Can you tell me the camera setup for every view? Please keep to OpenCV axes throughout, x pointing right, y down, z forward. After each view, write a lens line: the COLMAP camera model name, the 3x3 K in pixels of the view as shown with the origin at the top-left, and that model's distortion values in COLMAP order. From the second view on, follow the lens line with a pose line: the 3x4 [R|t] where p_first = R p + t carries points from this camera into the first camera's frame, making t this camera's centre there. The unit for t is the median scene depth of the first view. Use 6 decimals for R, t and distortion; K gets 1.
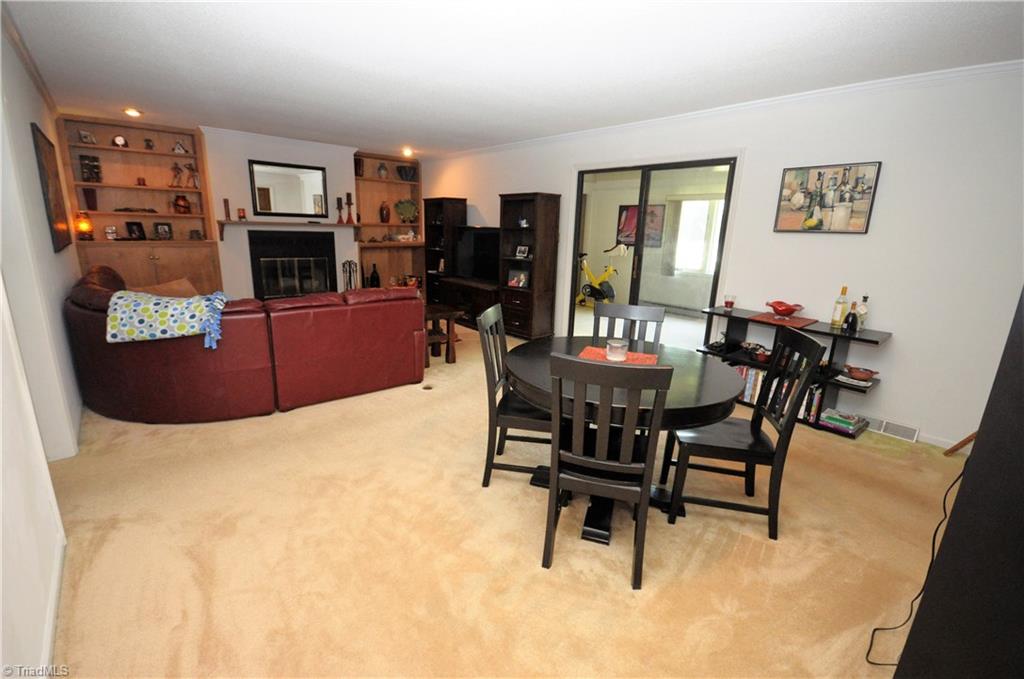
lens RADIAL K [[448.7, 0, 506.5], [0, 448.7, 338.7], [0, 0, 1]] dist [-0.000773, -0.006795]
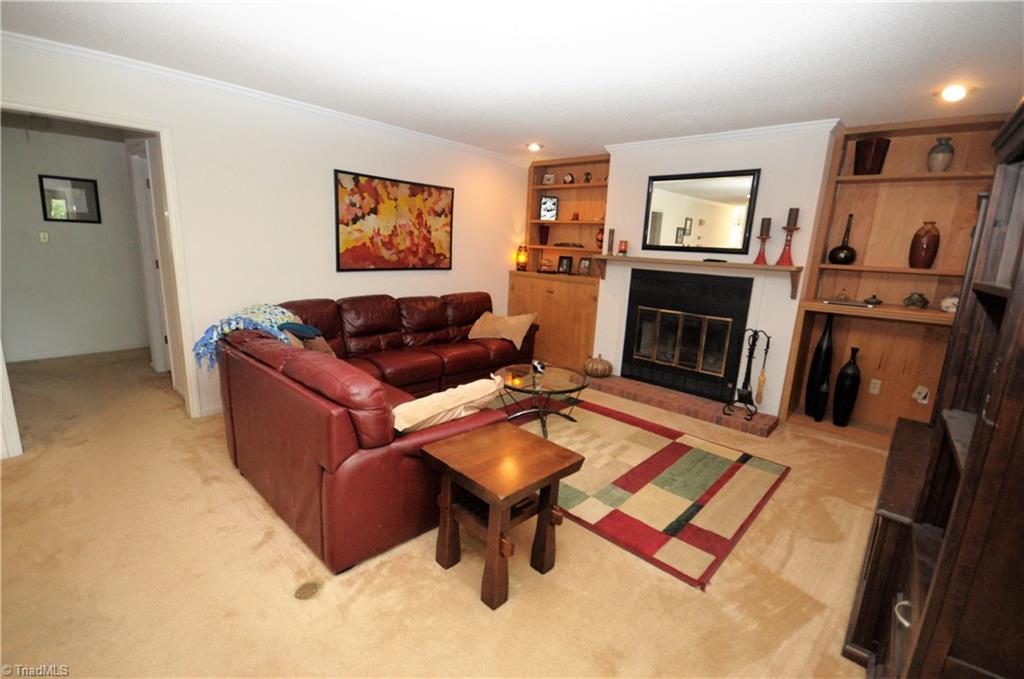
lens RADIAL K [[448.7, 0, 510.3], [0, 448.7, 340.2], [0, 0, 1]] dist [-0.000773, -0.006795]
pose [[0.129584, 0.182618, -0.974607, 0.177220], [-0.280209, 0.949576, 0.140671, -0.181256], [0.951153, 0.254865, 0.174221, 0.722785]]
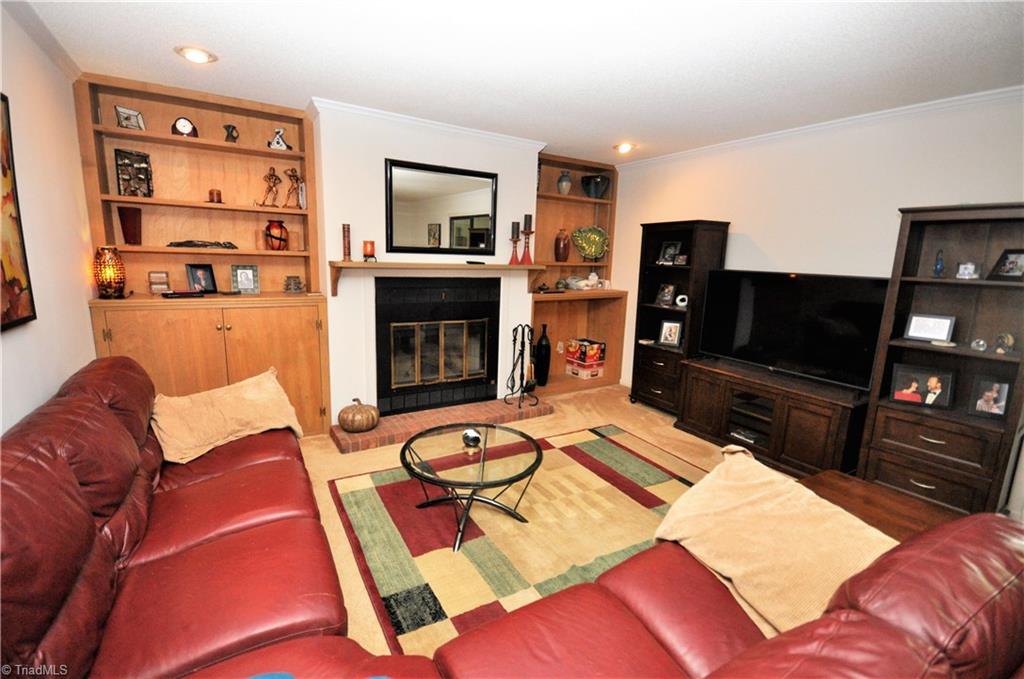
lens RADIAL K [[448.7, 0, 506.0], [0, 448.7, 340.3], [0, 0, 1]] dist [-0.000773, -0.006795]
pose [[0.987512, 0.028547, -0.154935, -0.326360], [-0.038511, 0.997352, -0.061691, -0.134392], [0.152764, 0.066888, 0.985997, 0.466861]]
